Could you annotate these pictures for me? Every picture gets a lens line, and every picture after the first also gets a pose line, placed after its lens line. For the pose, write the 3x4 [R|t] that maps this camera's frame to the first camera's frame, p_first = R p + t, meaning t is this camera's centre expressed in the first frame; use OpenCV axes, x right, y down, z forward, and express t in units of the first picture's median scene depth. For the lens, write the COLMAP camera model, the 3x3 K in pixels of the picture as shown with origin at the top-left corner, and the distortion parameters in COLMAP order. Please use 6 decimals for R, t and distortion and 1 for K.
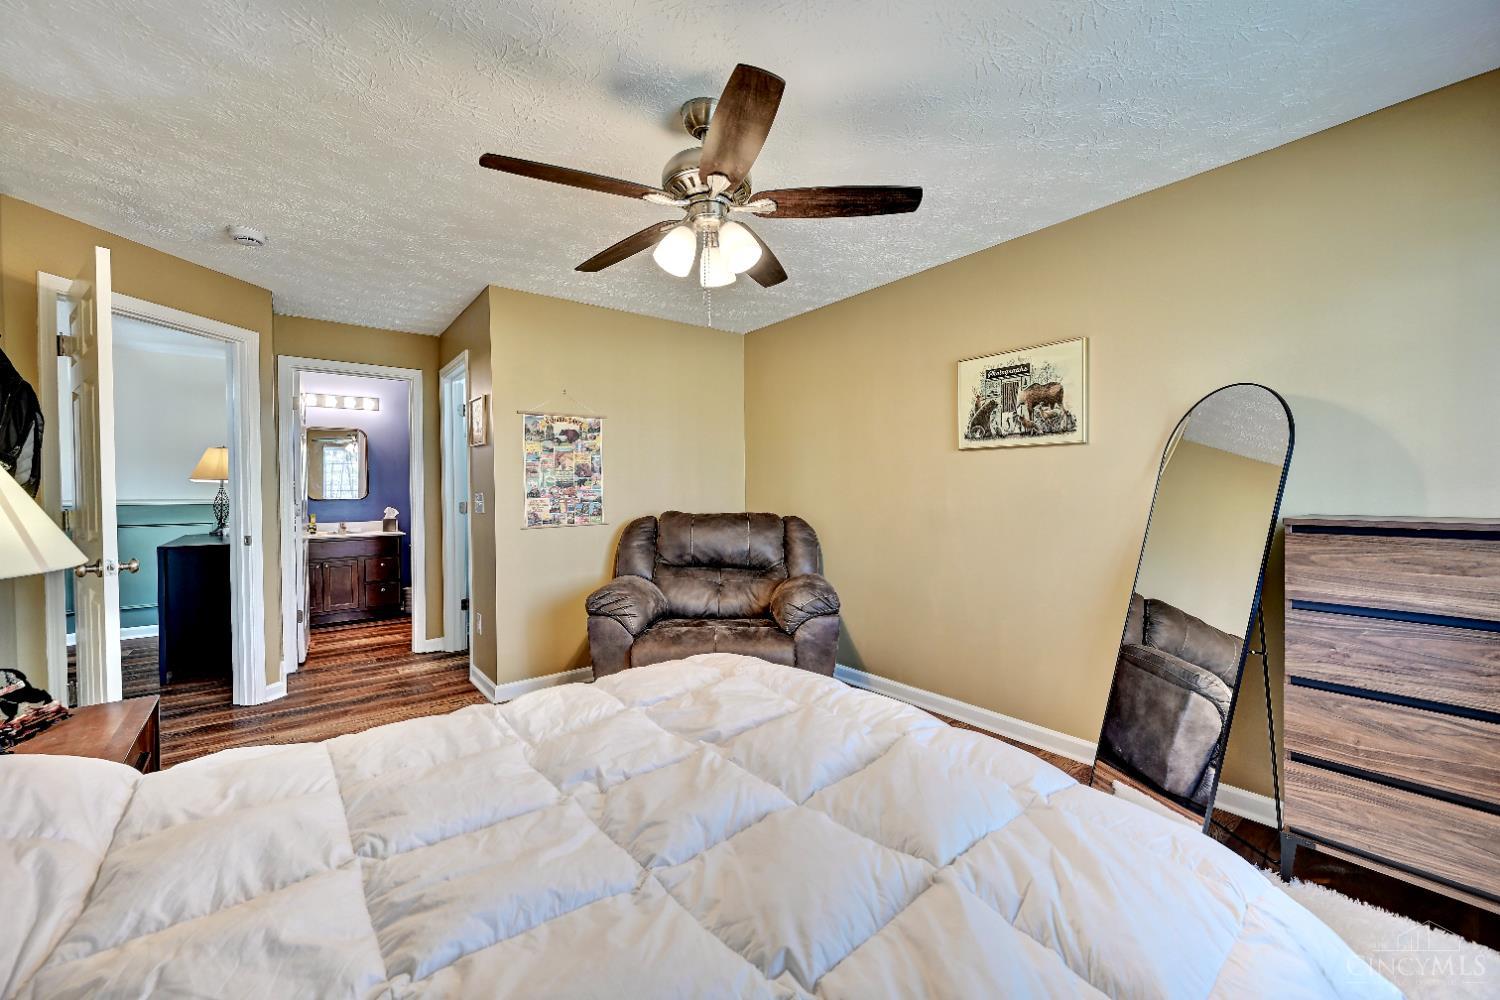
lens RADIAL K [[586.8, 0, 750.3], [0, 586.8, 498.9], [0, 0, 1]] dist [0.000868, 0.000142]
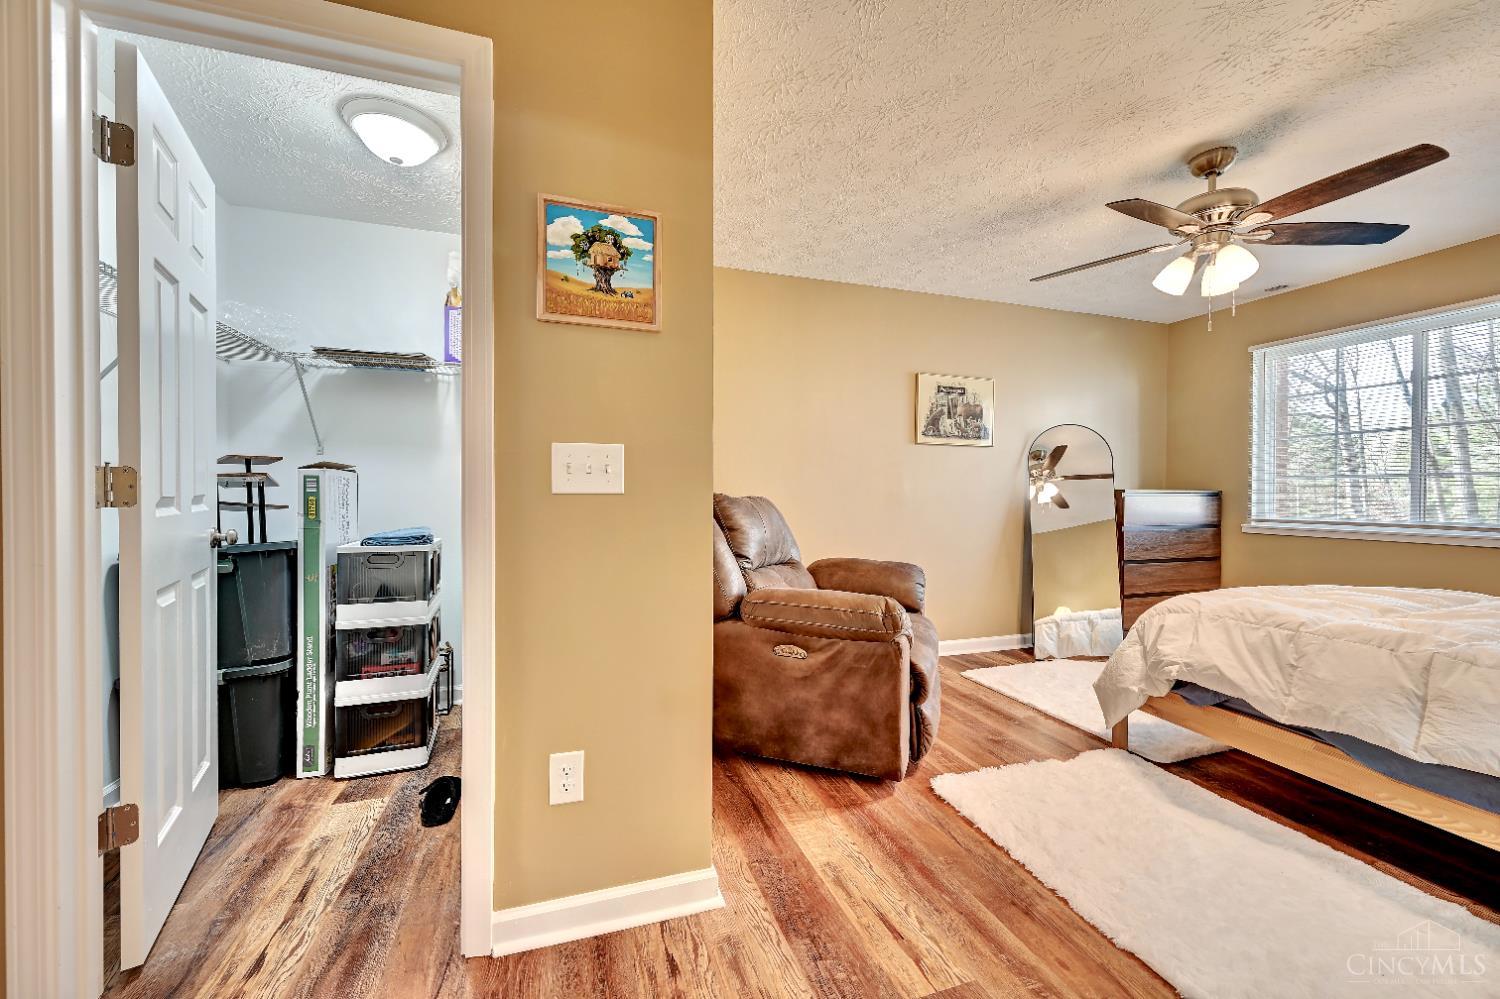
lens RADIAL K [[586.8, 0, 750.3], [0, 586.8, 498.4], [0, 0, 1]] dist [0.000868, 0.000142]
pose [[0.344286, -0.008010, 0.938831, -1.030533], [0.010336, 0.999935, 0.004741, 0.027038], [-0.938808, 0.008072, 0.344346, 0.972384]]
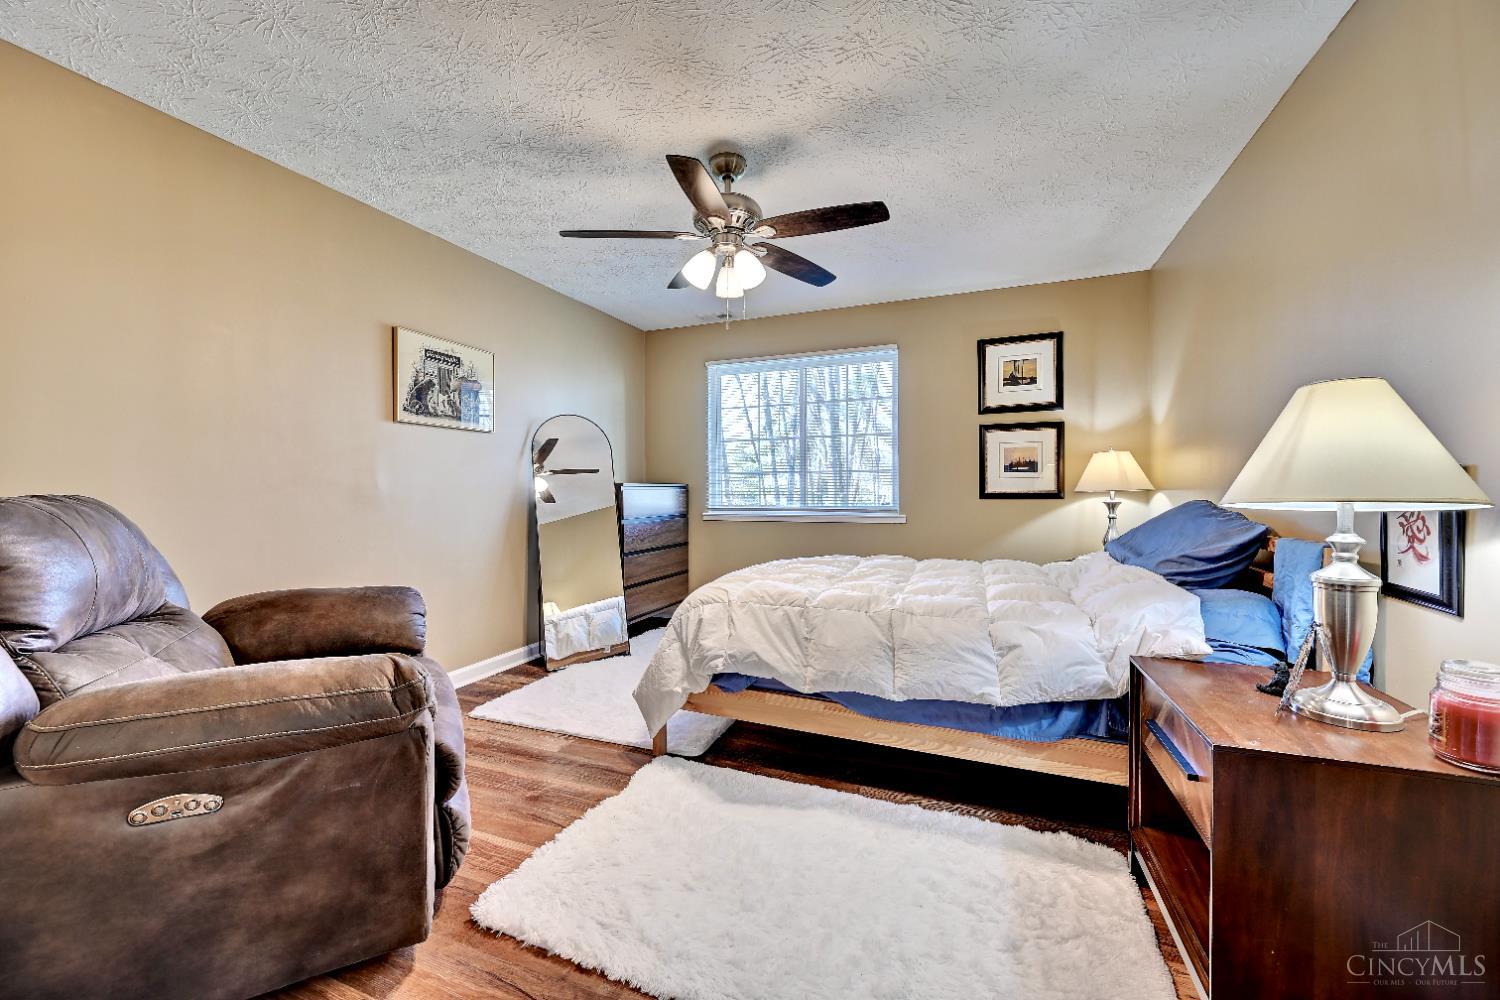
lens RADIAL K [[586.8, 0, 750.3], [0, 586.8, 498.9], [0, 0, 1]] dist [0.000868, 0.000142]
pose [[-0.493504, -0.012528, 0.869653, -0.801475], [0.017947, 0.999537, 0.024583, 0.030038], [-0.869558, 0.027739, -0.493050, 1.049553]]
